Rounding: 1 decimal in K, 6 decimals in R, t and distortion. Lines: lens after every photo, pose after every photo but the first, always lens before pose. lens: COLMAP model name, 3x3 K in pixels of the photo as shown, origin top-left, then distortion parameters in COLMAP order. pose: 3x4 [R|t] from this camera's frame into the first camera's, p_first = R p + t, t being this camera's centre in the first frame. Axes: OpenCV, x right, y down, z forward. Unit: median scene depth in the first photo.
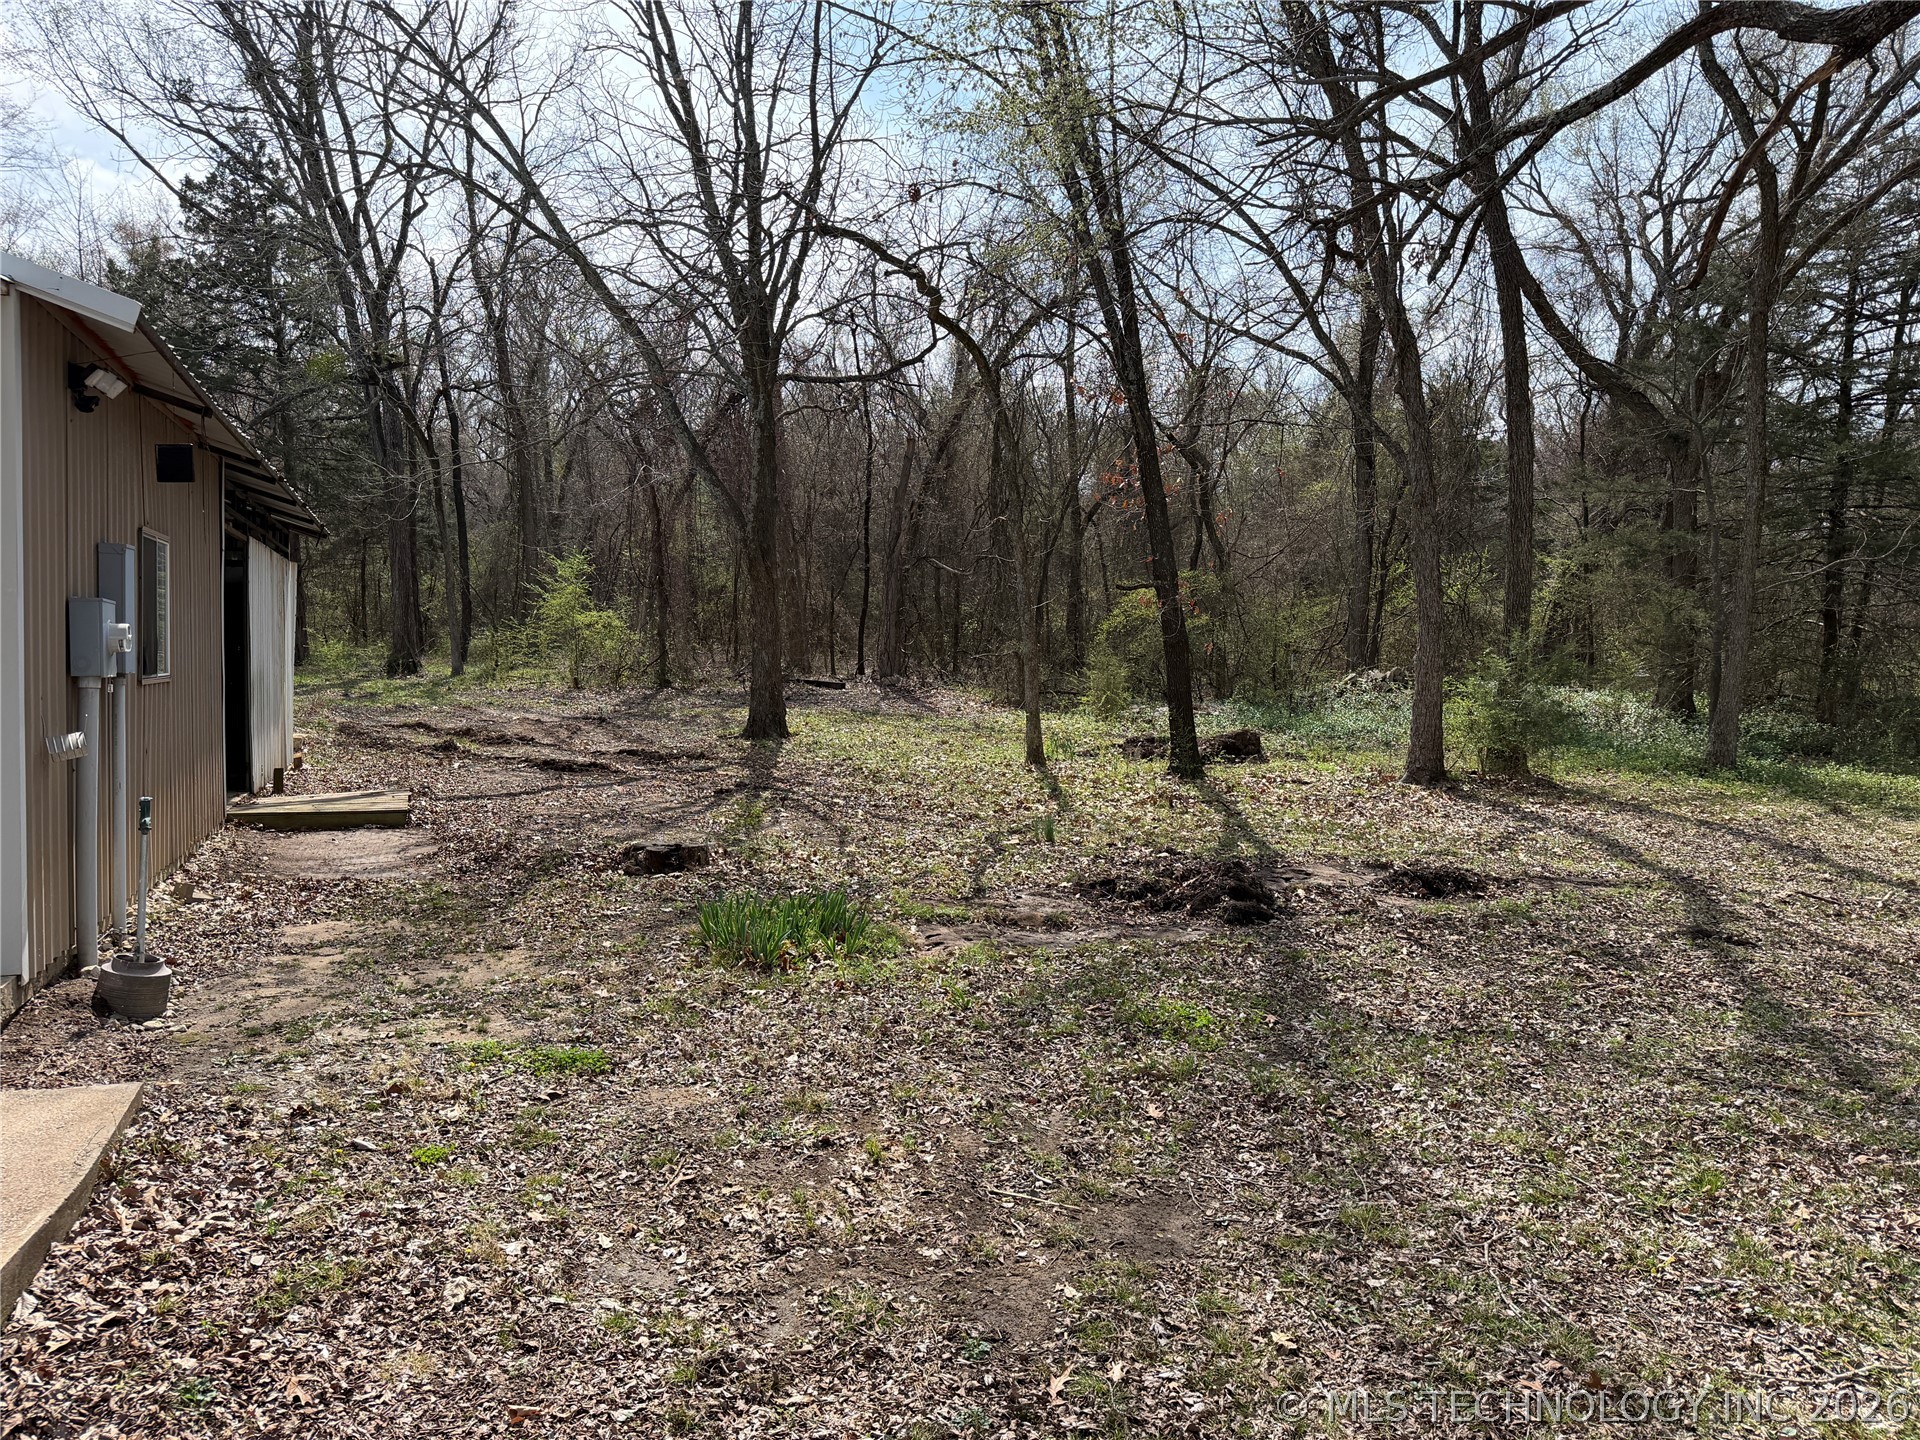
lens RADIAL K [[1363.7, 0, 958.6], [0, 1363.7, 725.7], [0, 0, 1]] dist [0.014329, -0.002760]
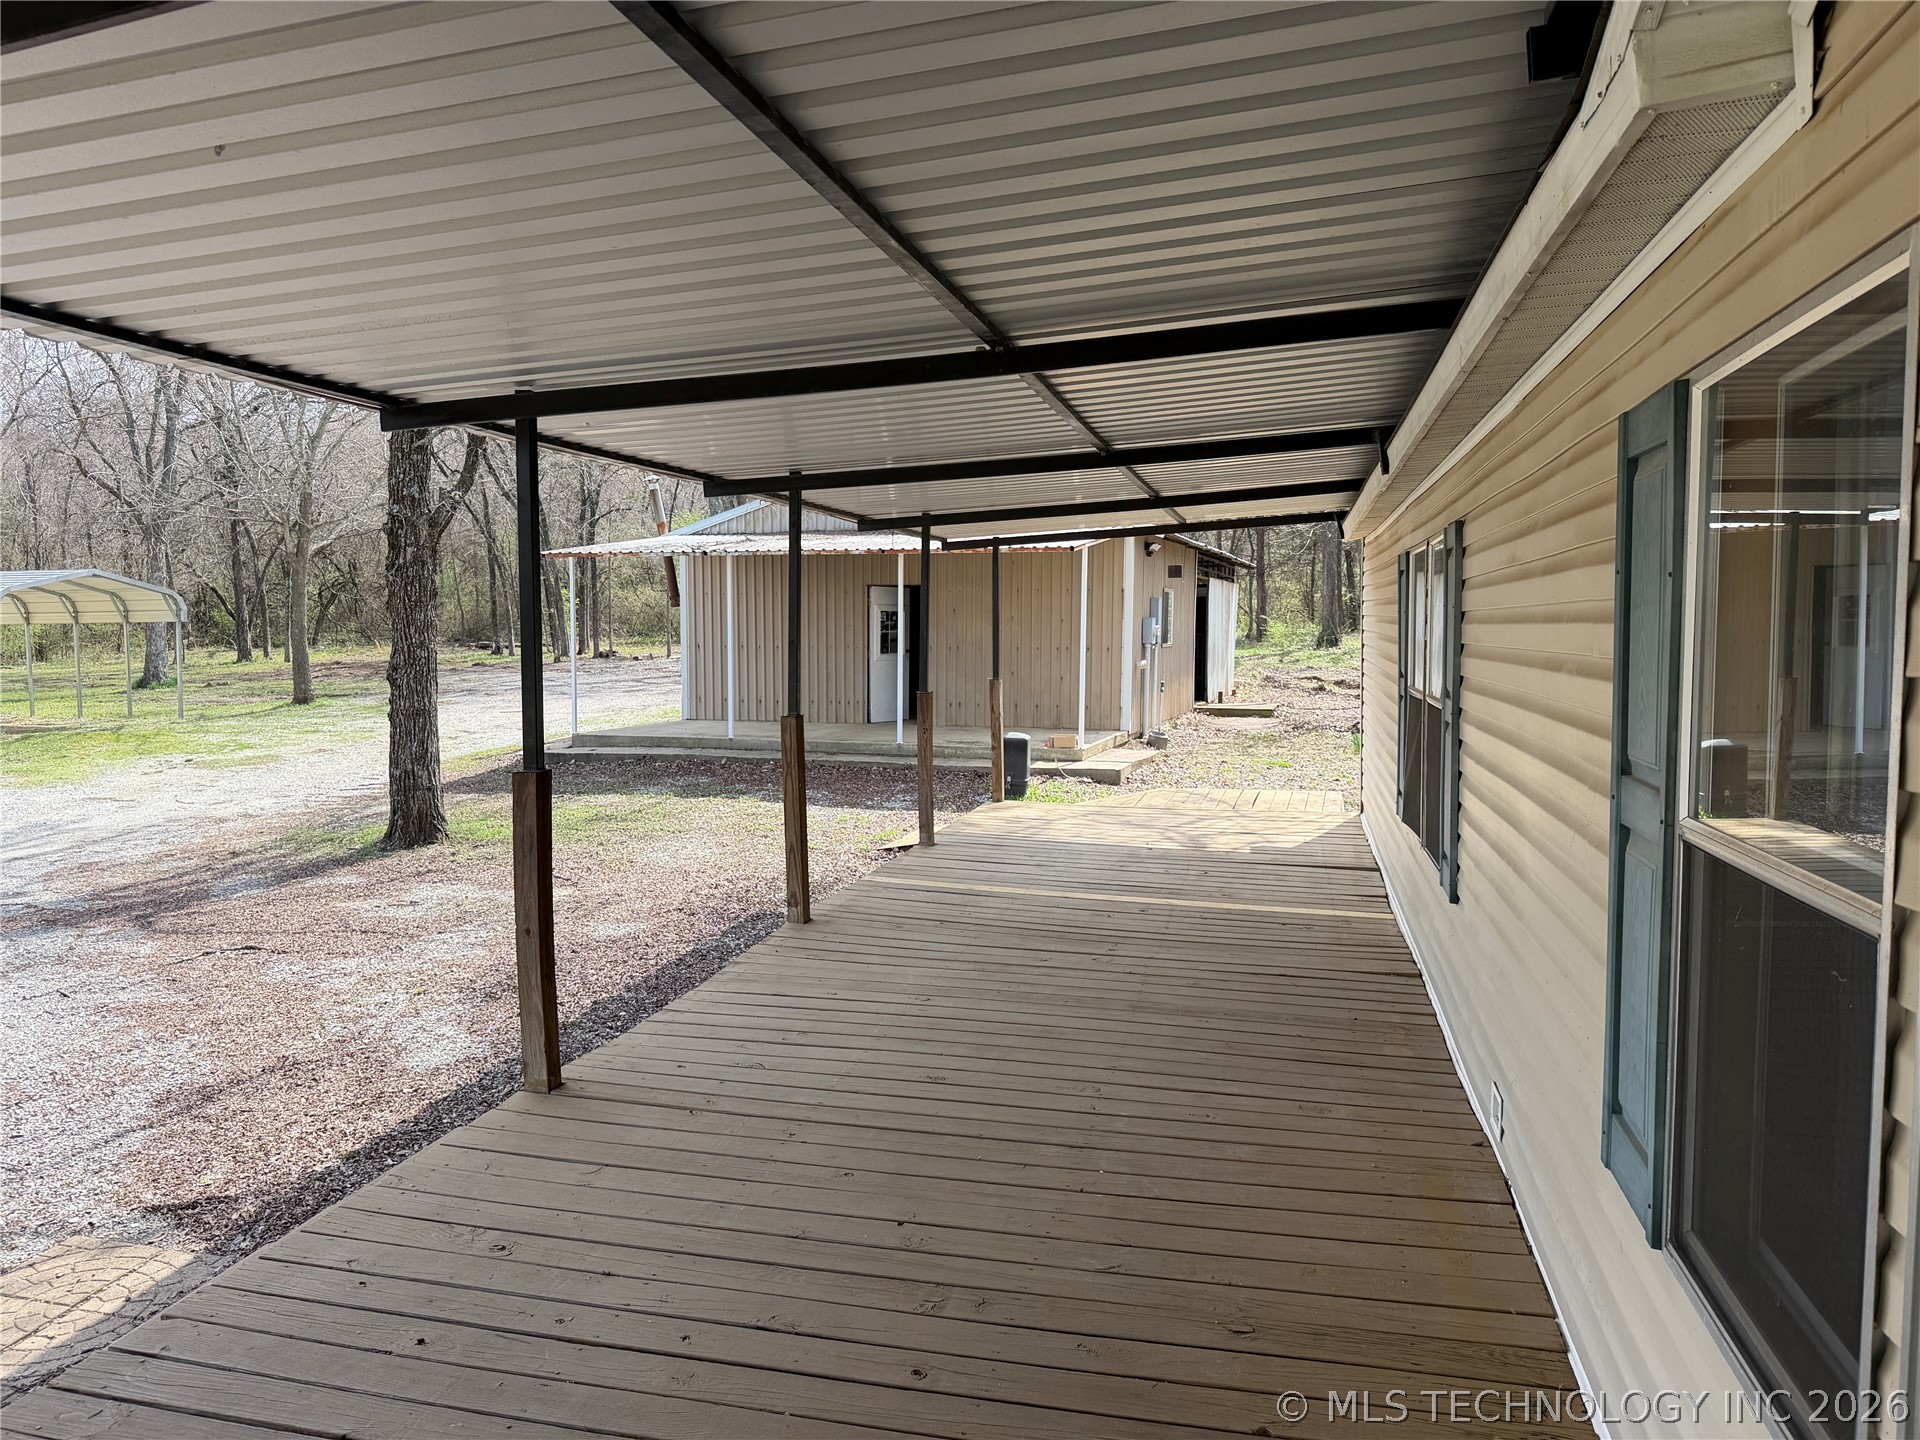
lens RADIAL K [[1363.7, 0, 958.4], [0, 1363.7, 719.7], [0, 0, 1]] dist [0.014329, -0.002760]
pose [[0.773737, 0.032266, -0.632684, 0.927873], [-0.023921, 0.999478, 0.021719, 0.075717], [0.633055, -0.001670, 0.774105, -1.553574]]
